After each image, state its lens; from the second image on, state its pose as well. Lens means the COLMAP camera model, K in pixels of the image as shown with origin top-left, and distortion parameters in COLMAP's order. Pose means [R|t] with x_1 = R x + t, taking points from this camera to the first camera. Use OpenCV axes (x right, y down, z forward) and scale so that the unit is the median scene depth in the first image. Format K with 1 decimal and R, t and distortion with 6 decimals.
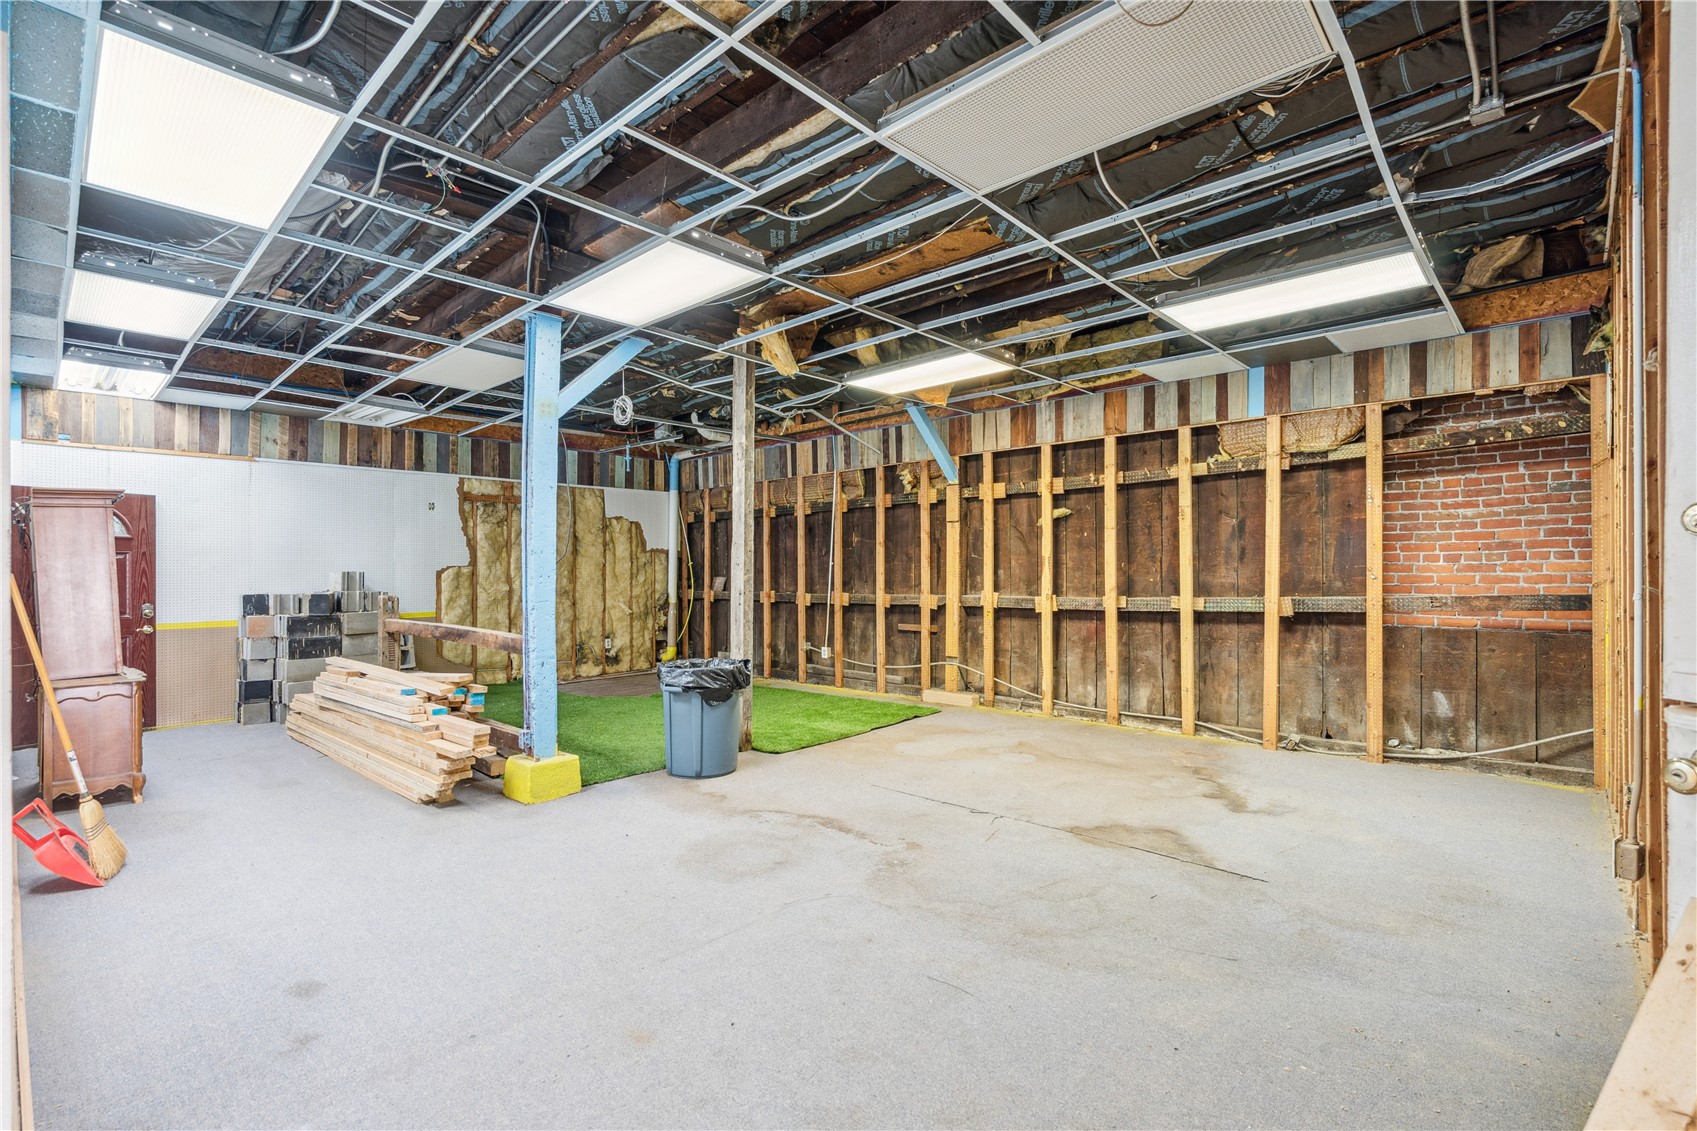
lens RADIAL K [[772.5, 0, 840.8], [0, 772.5, 571.5], [0, 0, 1]] dist [-0.000847, -0.000219]
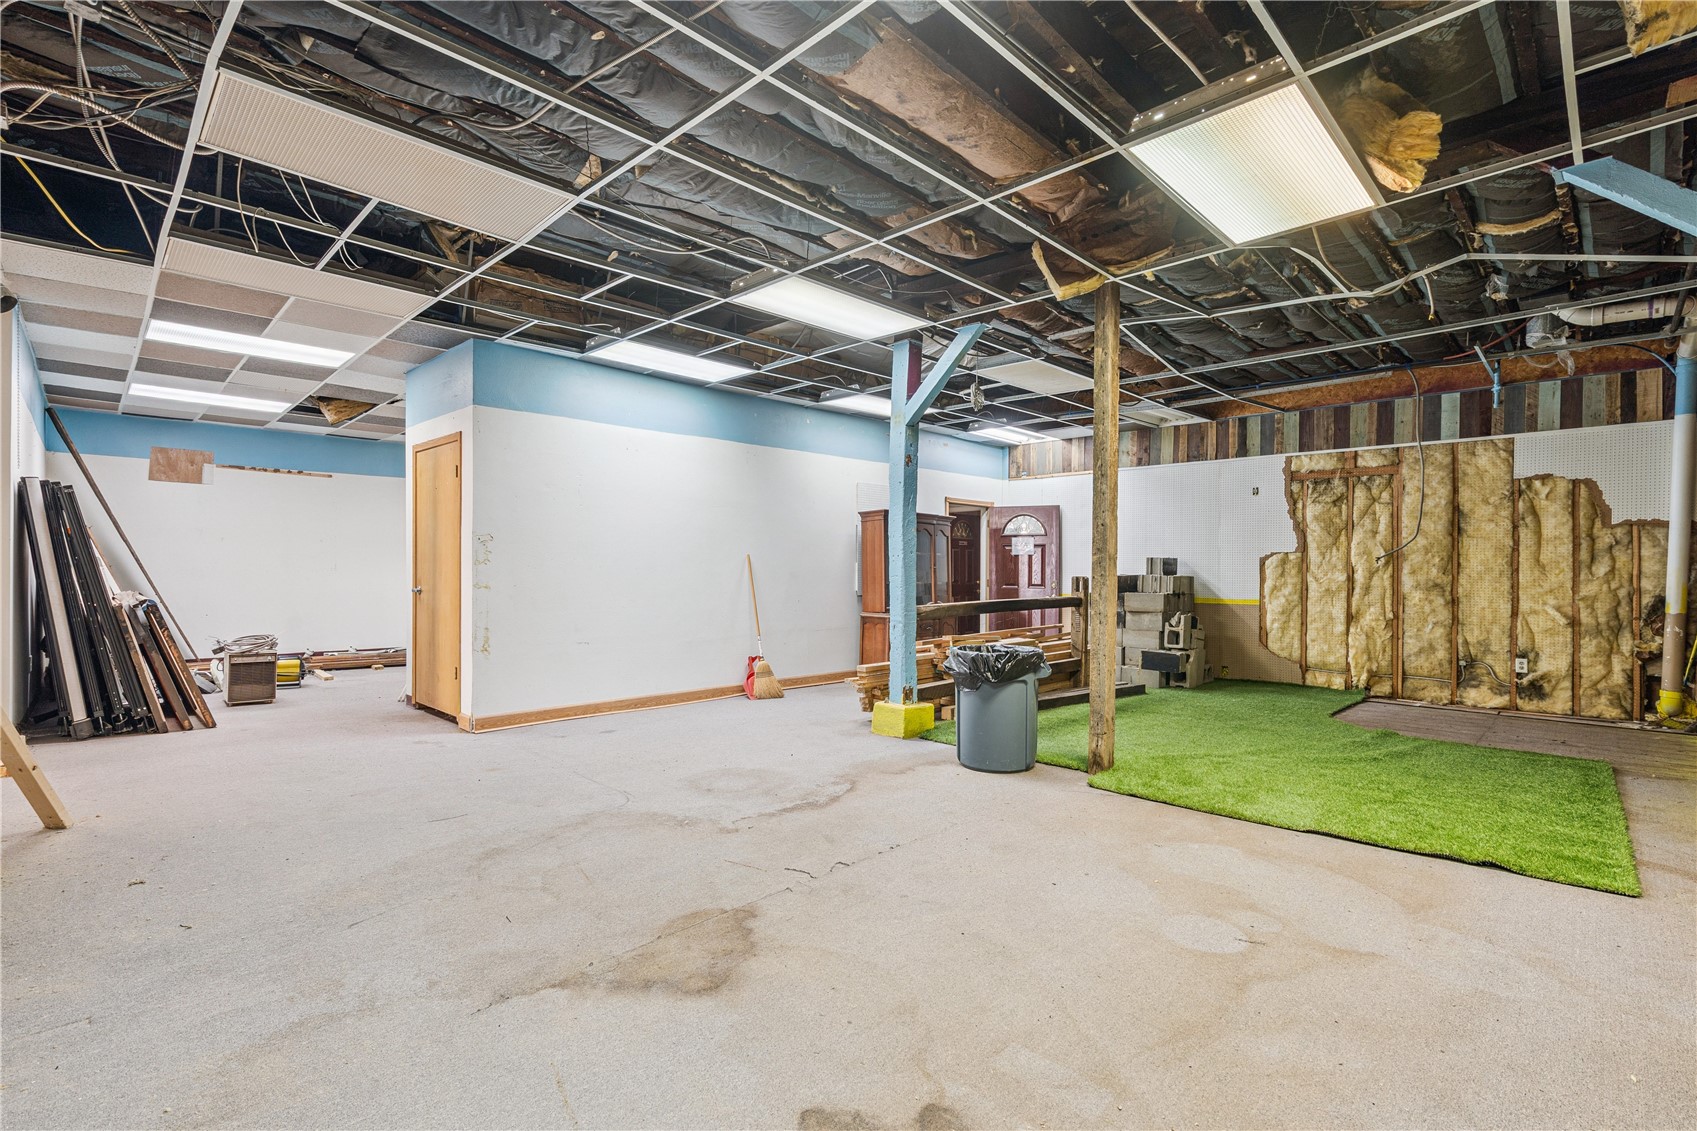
lens RADIAL K [[770.2, 0, 848.5], [0, 770.2, 565.5], [0, 0, 1]] dist [-0.000981, 0.000121]
pose [[-0.025565, 0.004317, -0.999664, 0.445008], [-0.007315, 0.999963, 0.004505, 0.008569], [0.999646, 0.007427, -0.025533, 0.498789]]
